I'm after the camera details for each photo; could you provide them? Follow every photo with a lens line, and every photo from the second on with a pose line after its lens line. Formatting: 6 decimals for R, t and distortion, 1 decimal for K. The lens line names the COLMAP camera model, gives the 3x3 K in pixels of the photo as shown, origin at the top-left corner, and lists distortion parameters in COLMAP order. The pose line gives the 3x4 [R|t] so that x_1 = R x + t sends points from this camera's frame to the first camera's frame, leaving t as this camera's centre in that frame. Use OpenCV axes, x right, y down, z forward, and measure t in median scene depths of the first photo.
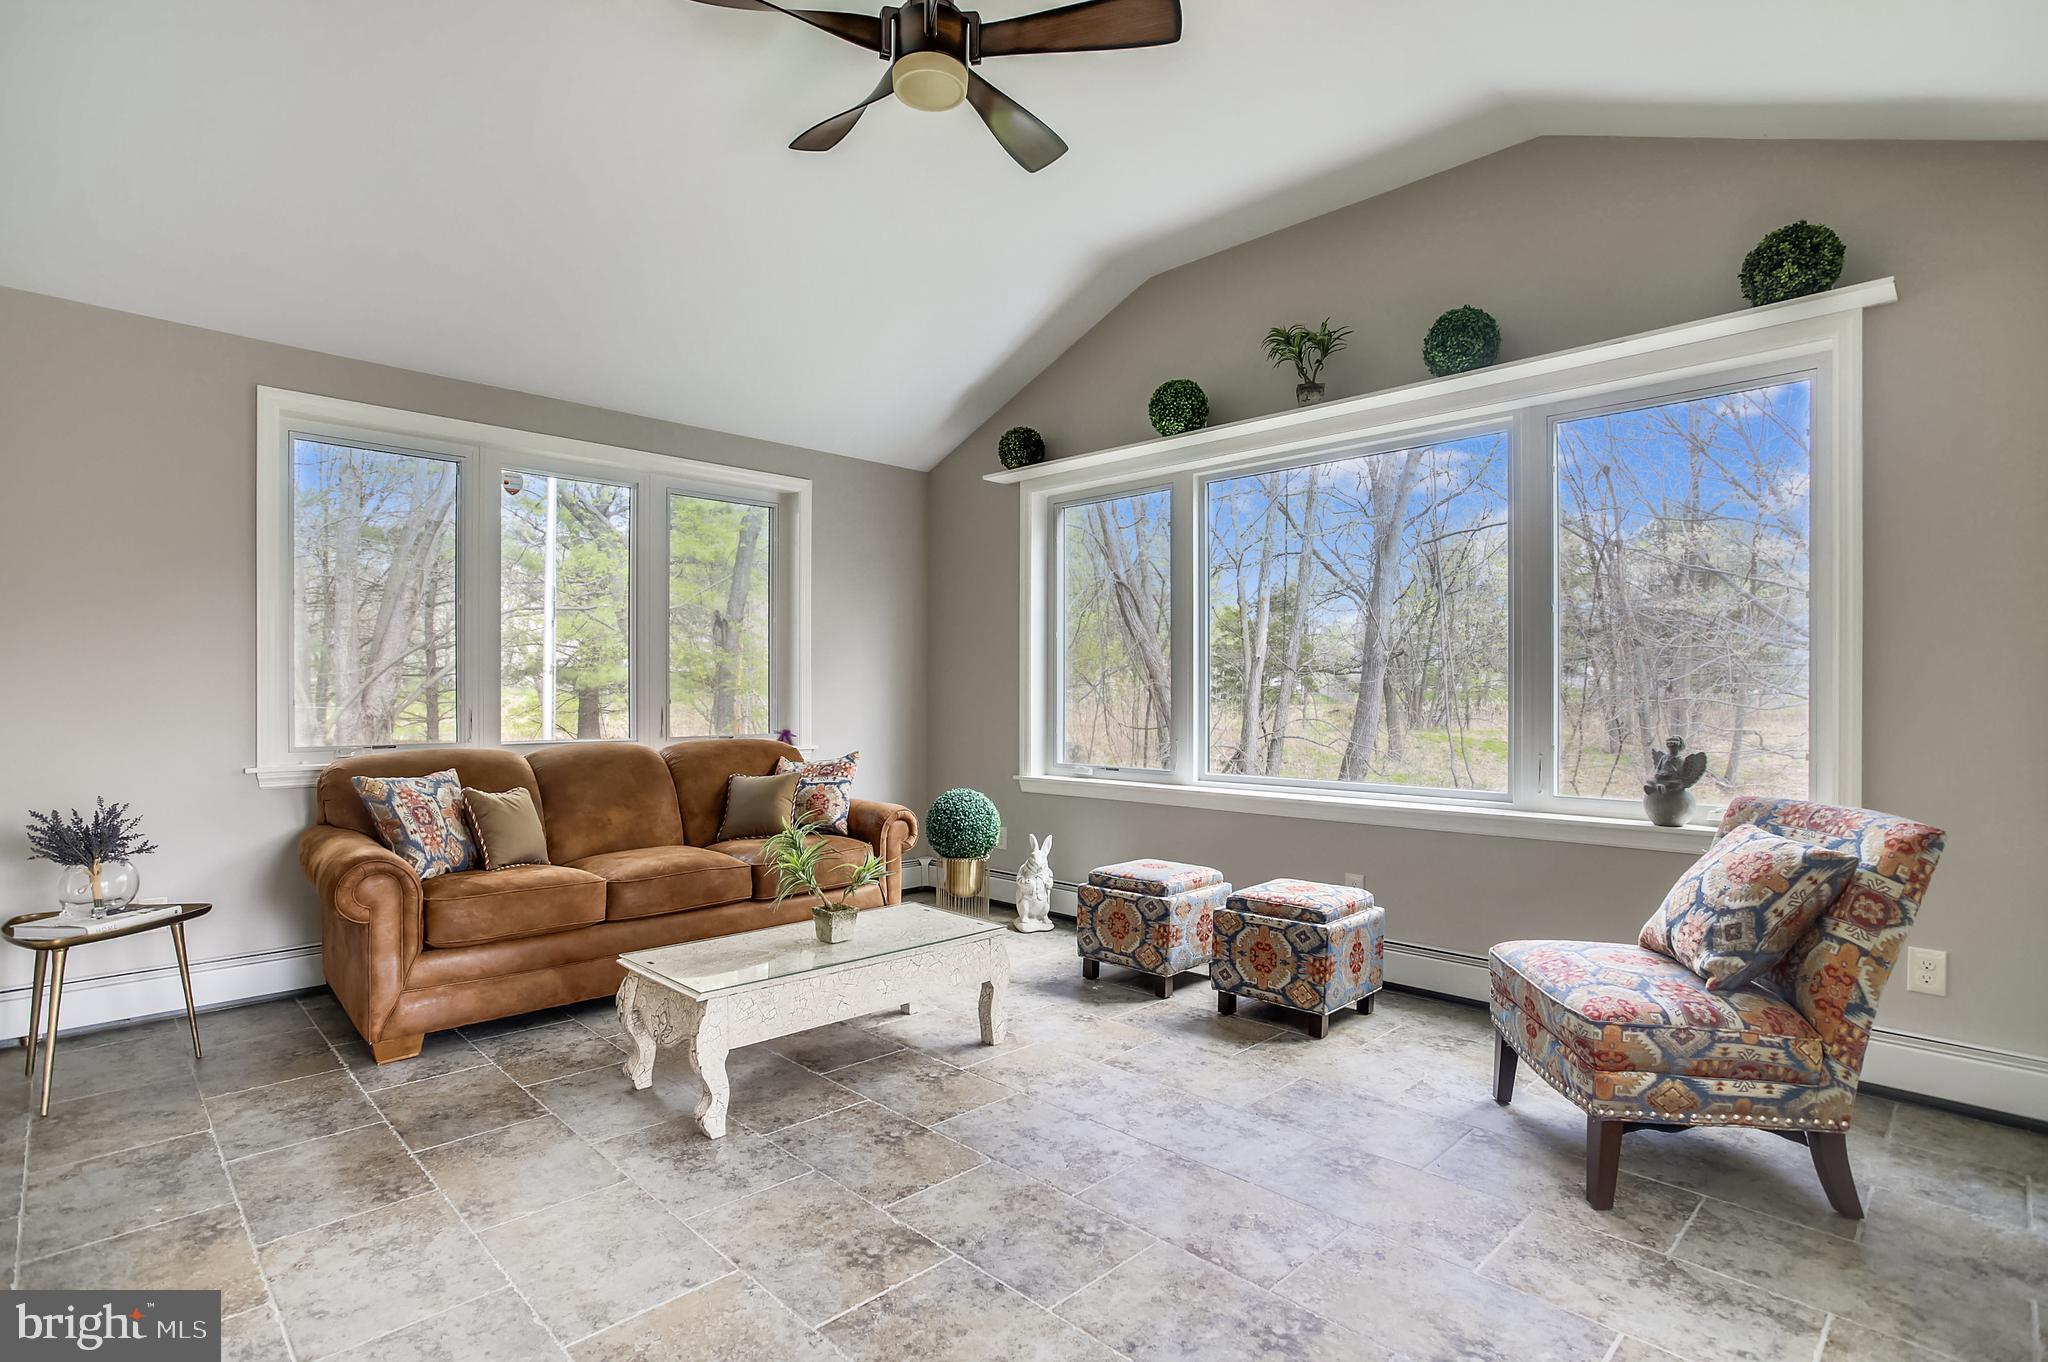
lens RADIAL K [[997.0, 0, 1013.9], [0, 997.0, 669.3], [0, 0, 1]] dist [-0.070523, 0.039216]
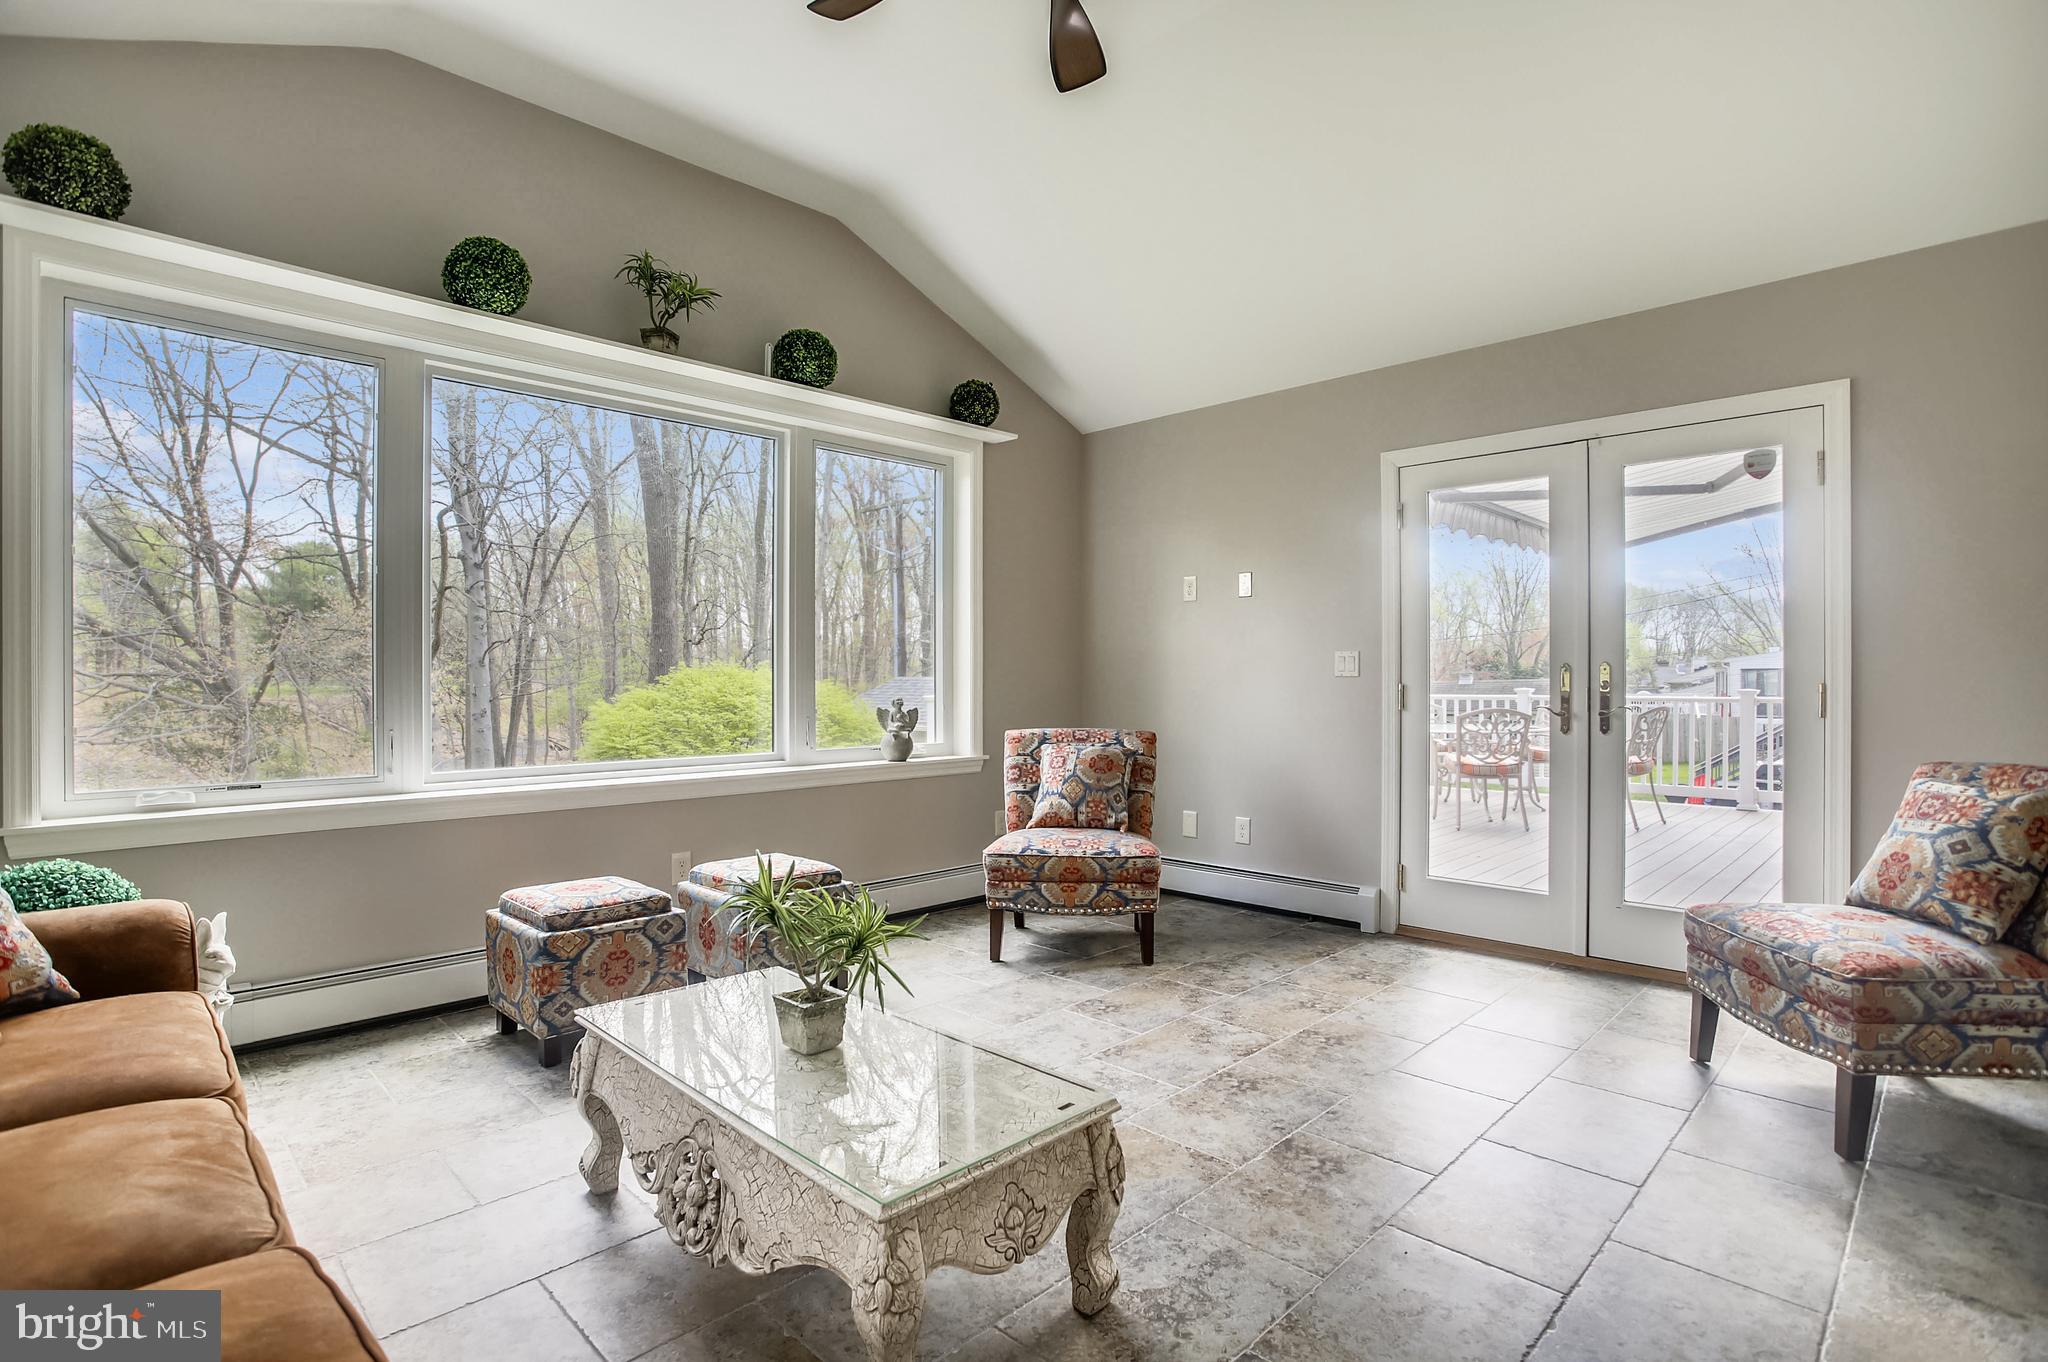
lens RADIAL K [[997.0, 0, 1013.9], [0, 997.0, 669.3], [0, 0, 1]] dist [-0.070523, 0.039216]
pose [[-0.002528, -0.003434, 0.999991, -0.792702], [-0.031928, 0.999485, 0.003351, 0.017756], [-0.999487, -0.031920, -0.002636, 0.849369]]
